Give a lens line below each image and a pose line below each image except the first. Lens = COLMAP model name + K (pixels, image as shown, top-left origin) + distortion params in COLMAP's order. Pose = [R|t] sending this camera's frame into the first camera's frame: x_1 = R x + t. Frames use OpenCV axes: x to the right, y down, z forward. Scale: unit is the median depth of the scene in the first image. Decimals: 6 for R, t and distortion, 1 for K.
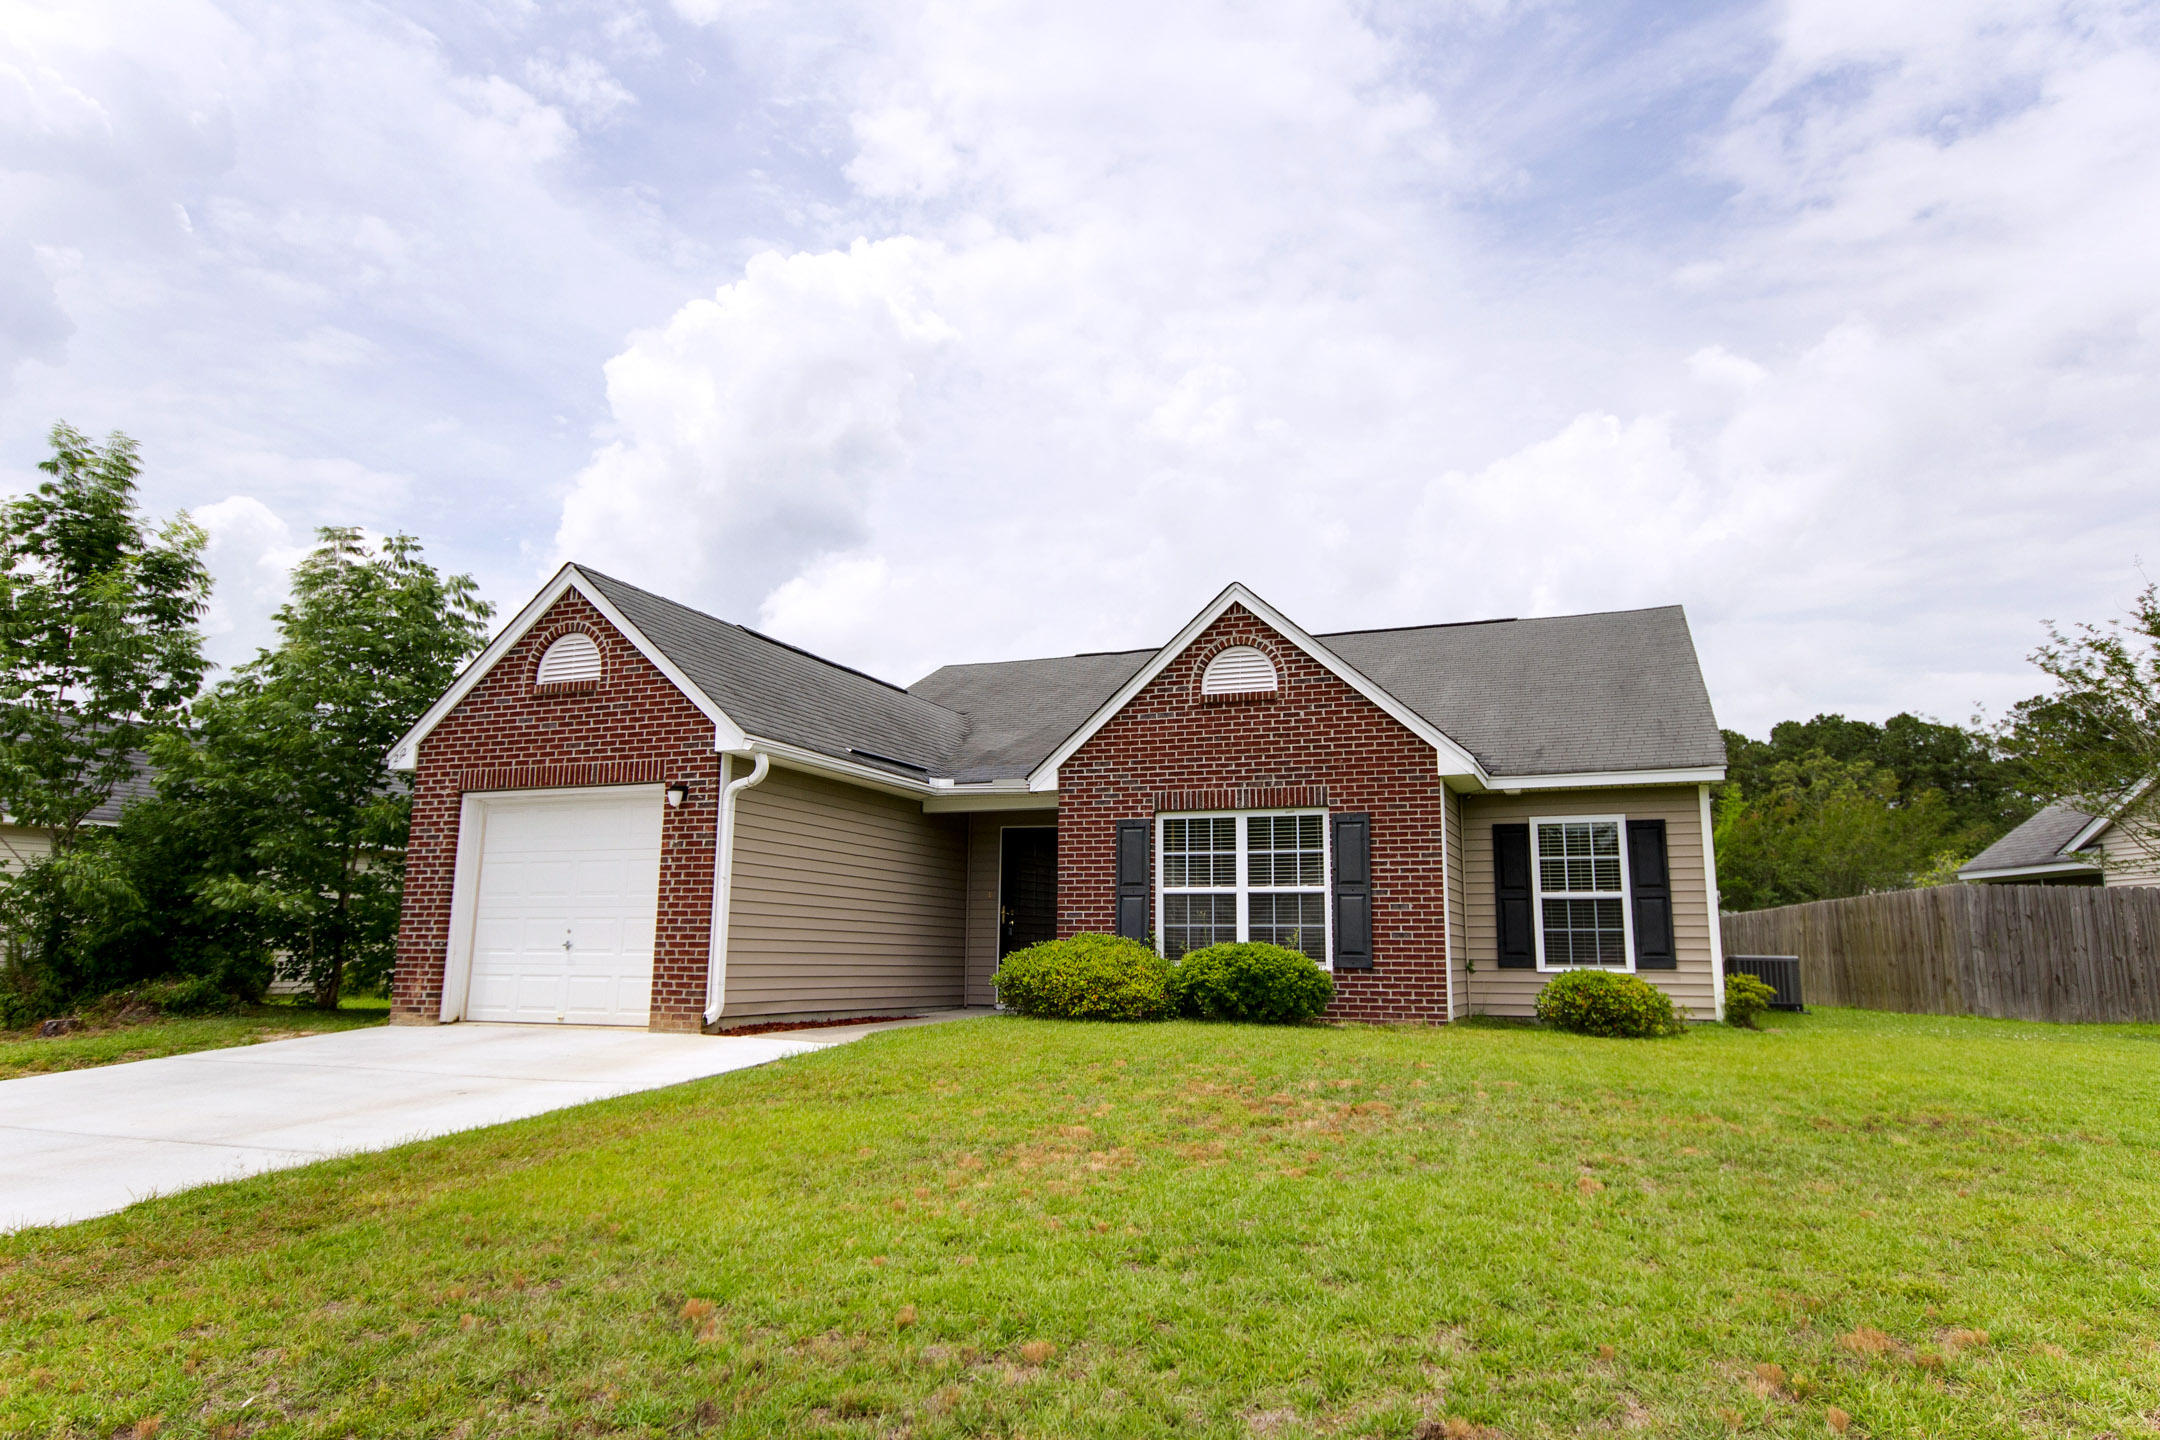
lens RADIAL K [[1324.9, 0, 1080.0], [0, 1324.9, 720.0], [0, 0, 1]] dist [-0.000370, 0.033990]
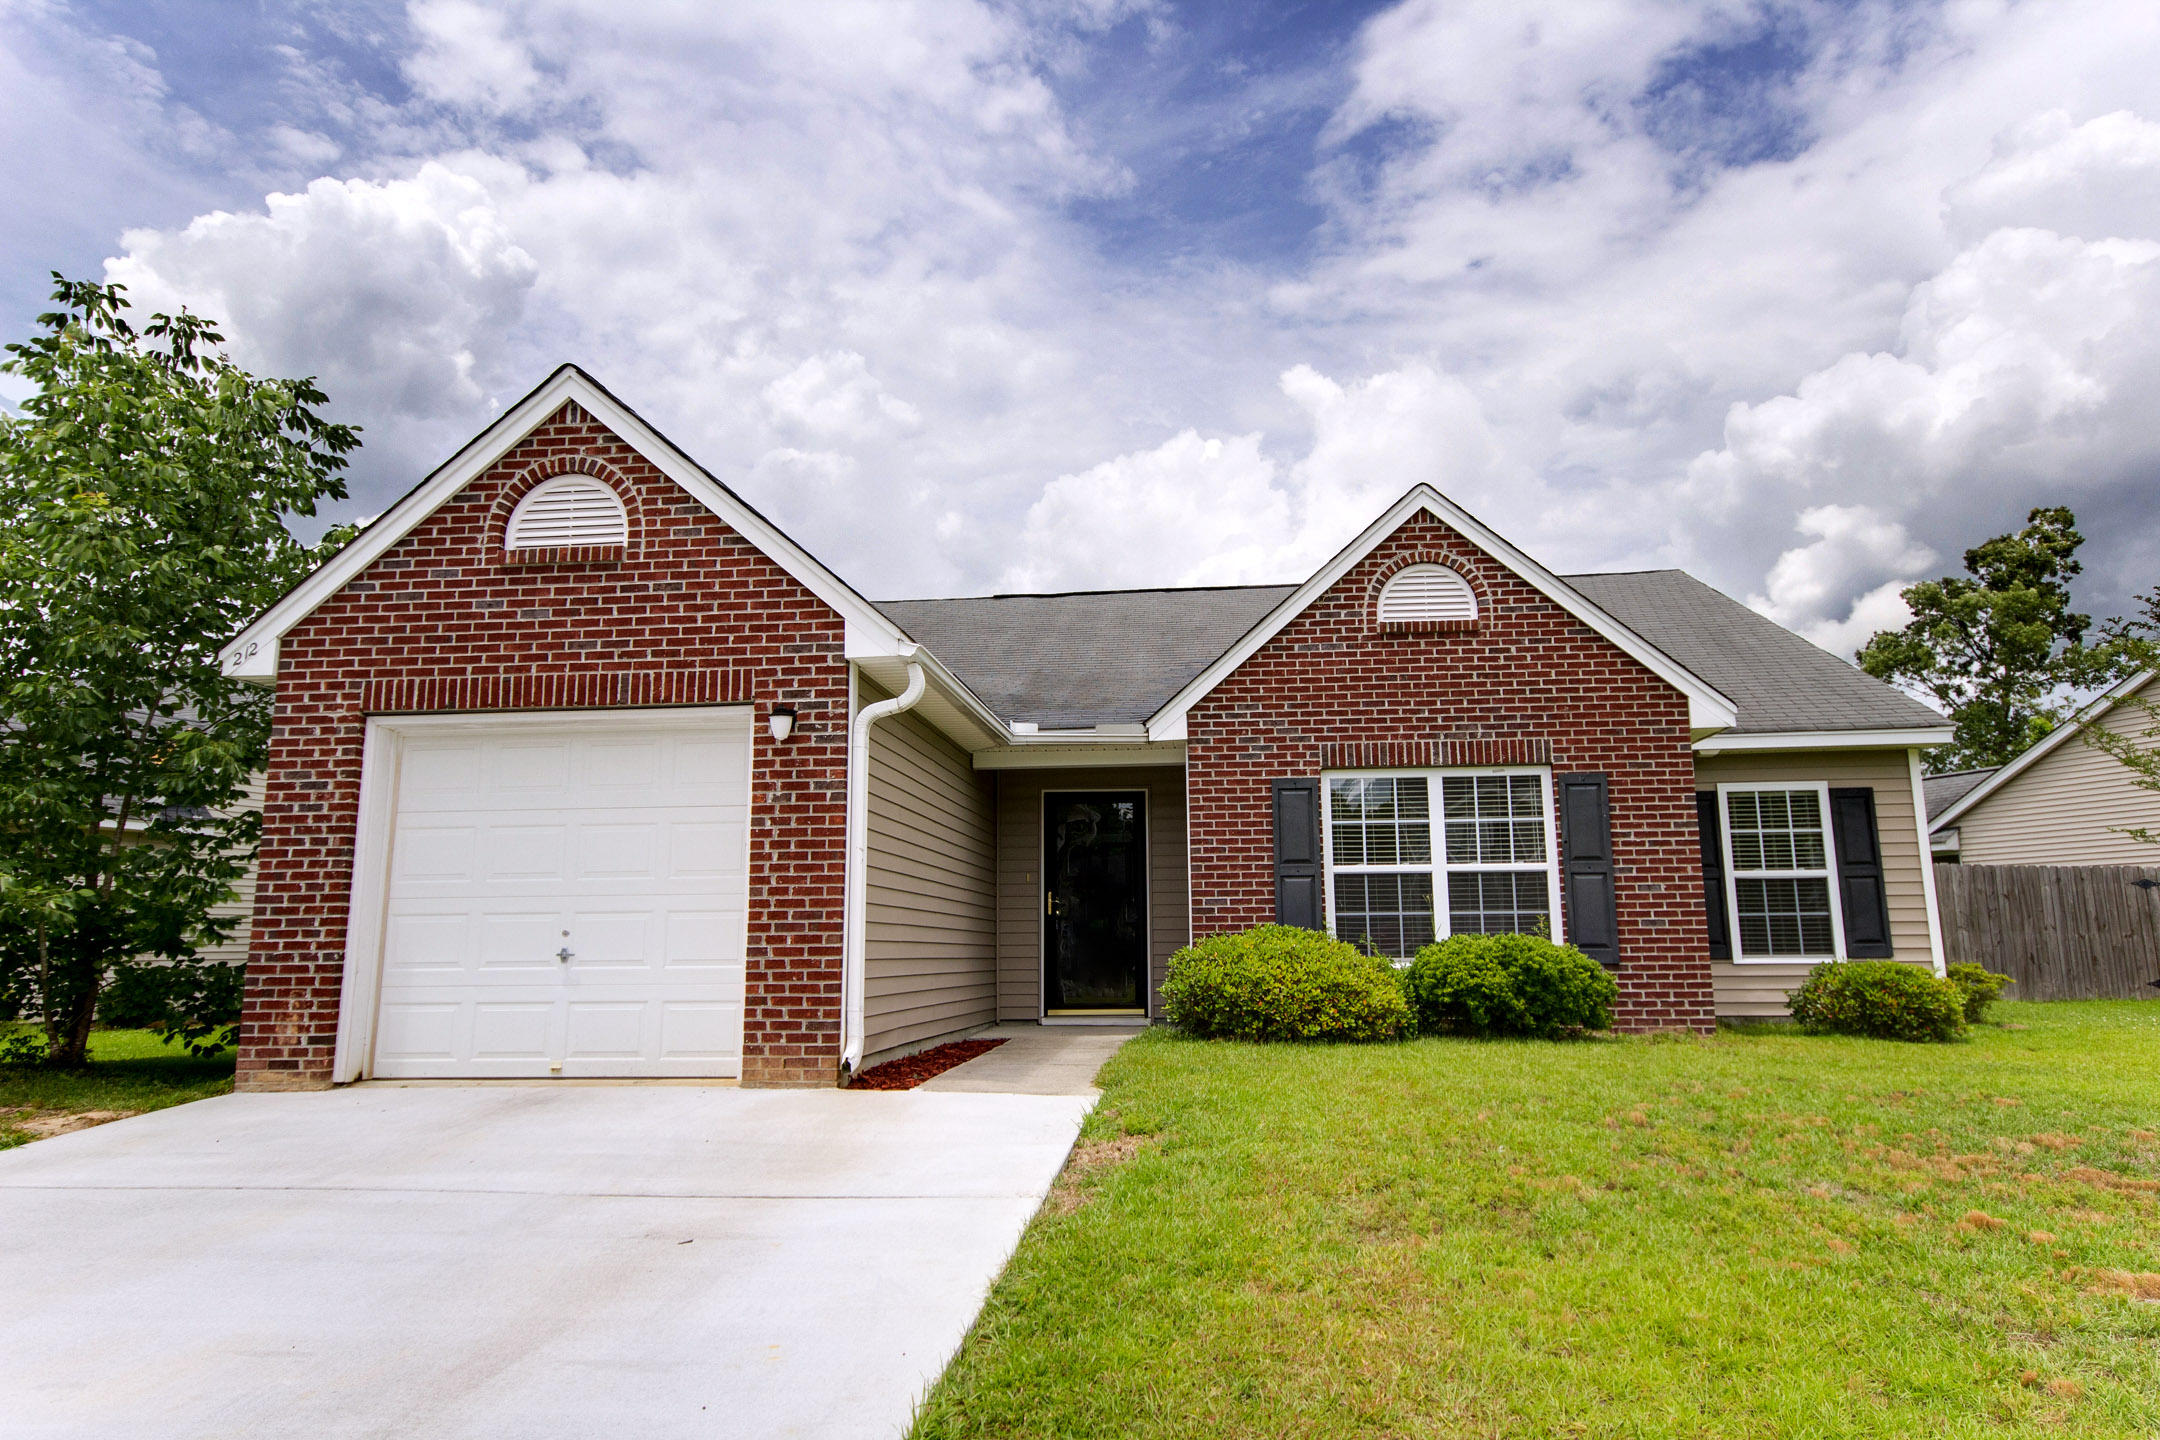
lens RADIAL K [[1324.9, 0, 1080.0], [0, 1324.9, 720.0], [0, 0, 1]] dist [-0.000370, 0.033990]
pose [[0.962890, 0.027981, 0.268438, -0.307810], [-0.029989, 0.999545, 0.003382, 0.044266], [-0.268221, -0.011307, 0.963291, 0.301074]]
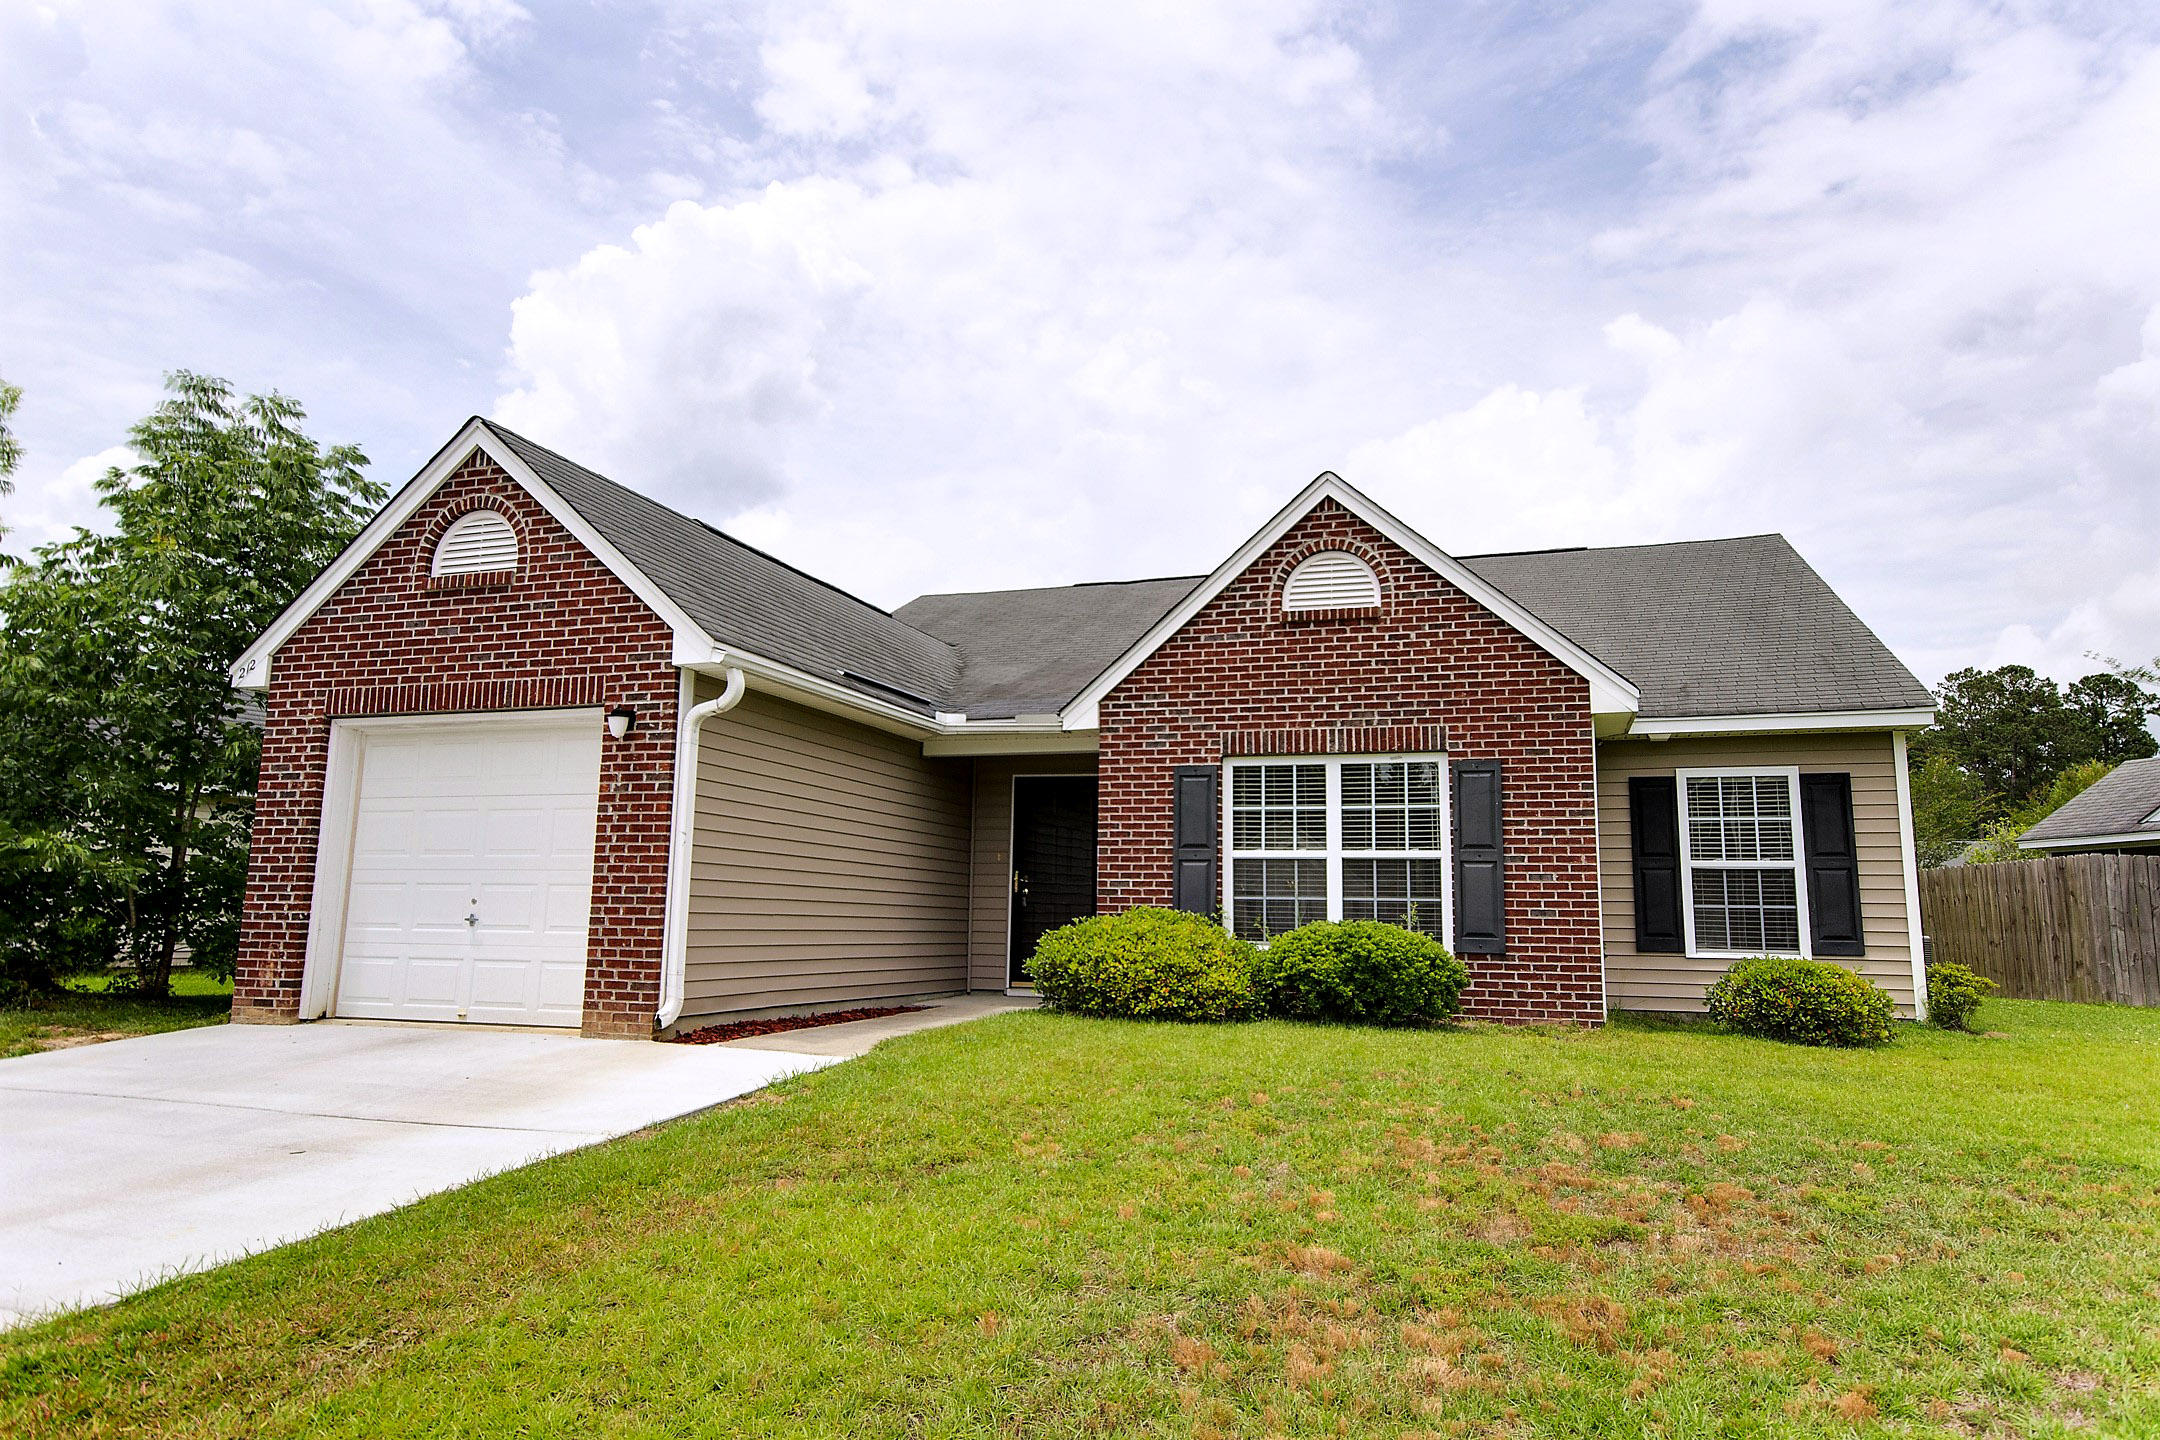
lens RADIAL K [[1324.9, 0, 1080.0], [0, 1324.9, 720.0], [0, 0, 1]] dist [-0.000370, 0.033990]
pose [[0.998530, 0.013818, 0.052417, -0.076025], [-0.015314, 0.999484, 0.028242, 0.027312], [-0.051999, -0.029003, 0.998226, 0.215523]]
